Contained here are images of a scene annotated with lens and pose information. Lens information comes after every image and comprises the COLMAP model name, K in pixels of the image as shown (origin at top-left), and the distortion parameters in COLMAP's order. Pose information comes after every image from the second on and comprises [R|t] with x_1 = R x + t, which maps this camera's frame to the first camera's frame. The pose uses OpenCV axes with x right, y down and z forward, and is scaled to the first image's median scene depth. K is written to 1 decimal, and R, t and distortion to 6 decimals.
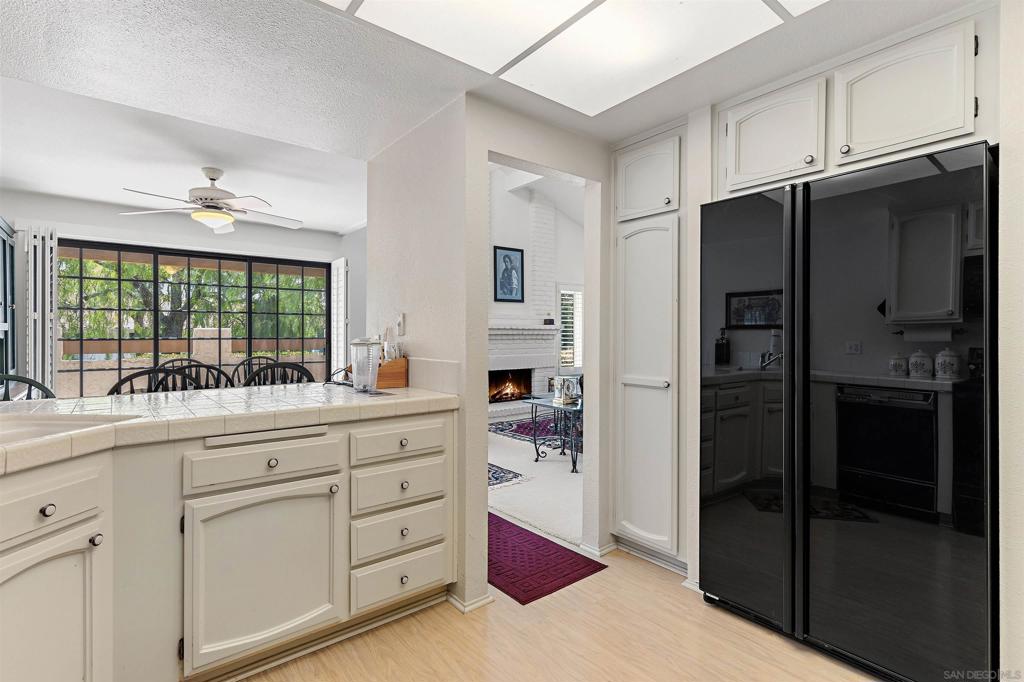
lens RADIAL K [[489.5, 0, 504.0], [0, 489.5, 346.0], [0, 0, 1]] dist [0.012166, 0.000864]
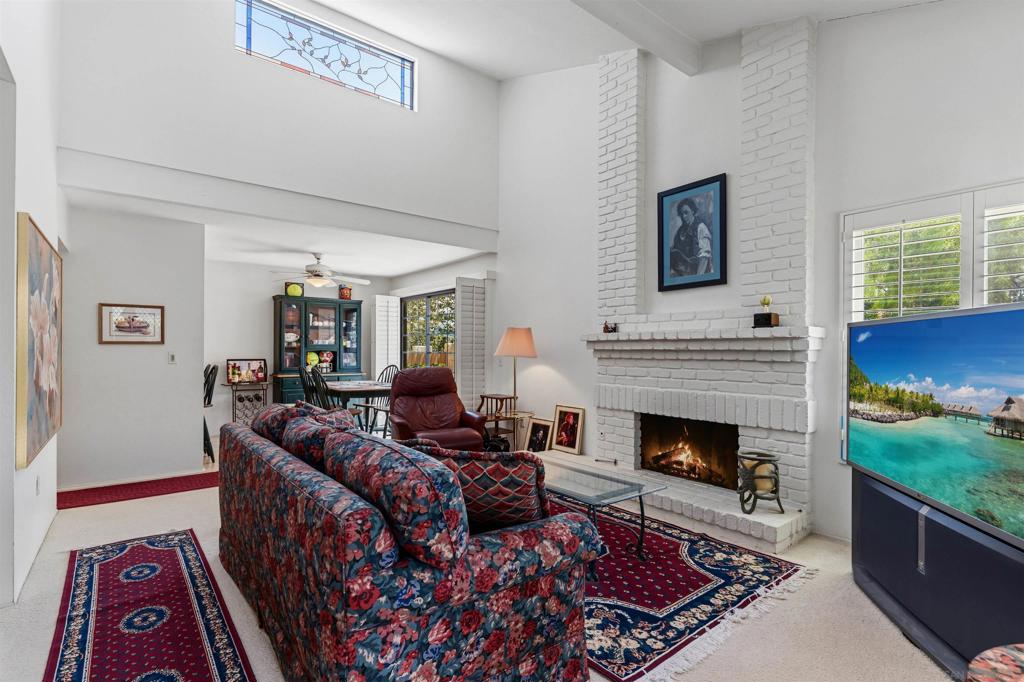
lens RADIAL K [[489.5, 0, 506.7], [0, 489.5, 347.5], [0, 0, 1]] dist [0.012166, 0.000864]
pose [[-0.015795, -0.002560, -0.999872, 0.547459], [-0.024621, 0.999695, -0.002170, -0.021176], [0.999572, 0.024583, -0.015853, 0.835021]]
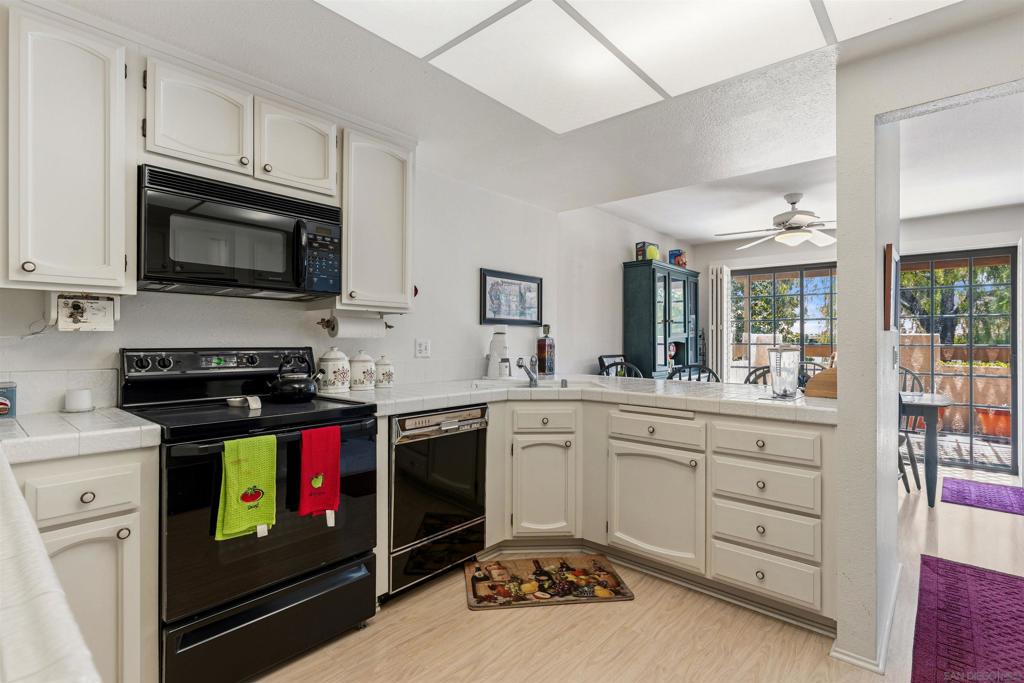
lens RADIAL K [[489.5, 0, 502.8], [0, 489.5, 336.9], [0, 0, 1]] dist [0.012166, 0.000864]
pose [[0.169631, -0.004364, -0.985498, 0.204642], [-0.019382, 0.999782, -0.007764, -0.003727], [0.985317, 0.020418, 0.169509, 0.074420]]
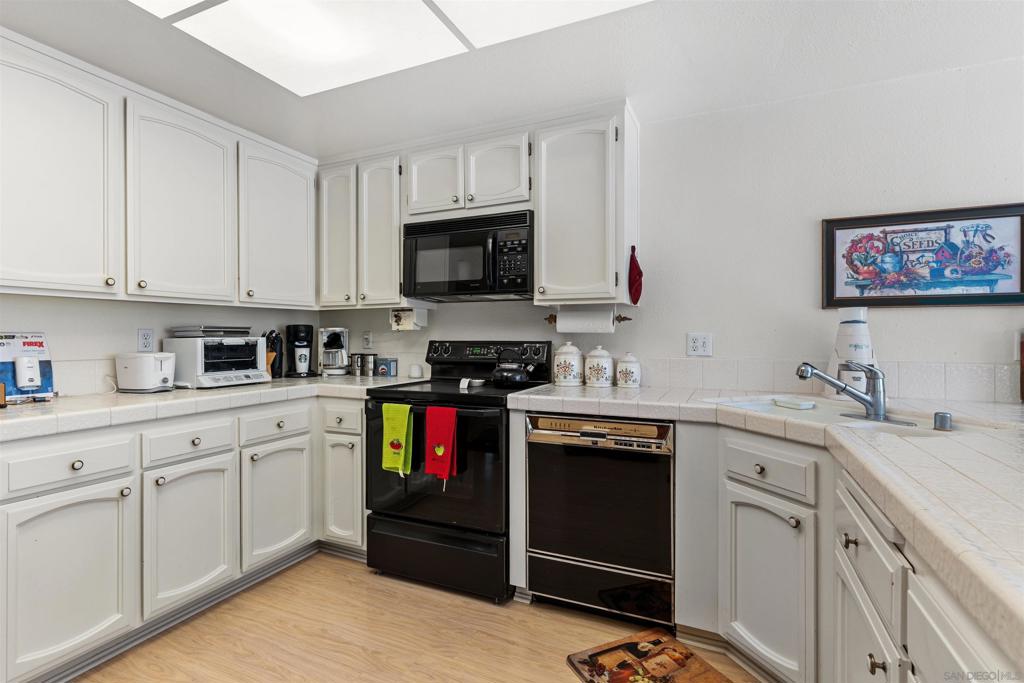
lens RADIAL K [[489.5, 0, 509.9], [0, 489.5, 336.4], [0, 0, 1]] dist [0.012166, 0.000864]
pose [[-0.886063, 0.002869, -0.463555, 0.046751], [-0.004934, 0.999866, 0.015619, -0.005878], [0.463538, 0.016127, -0.885930, 0.308969]]
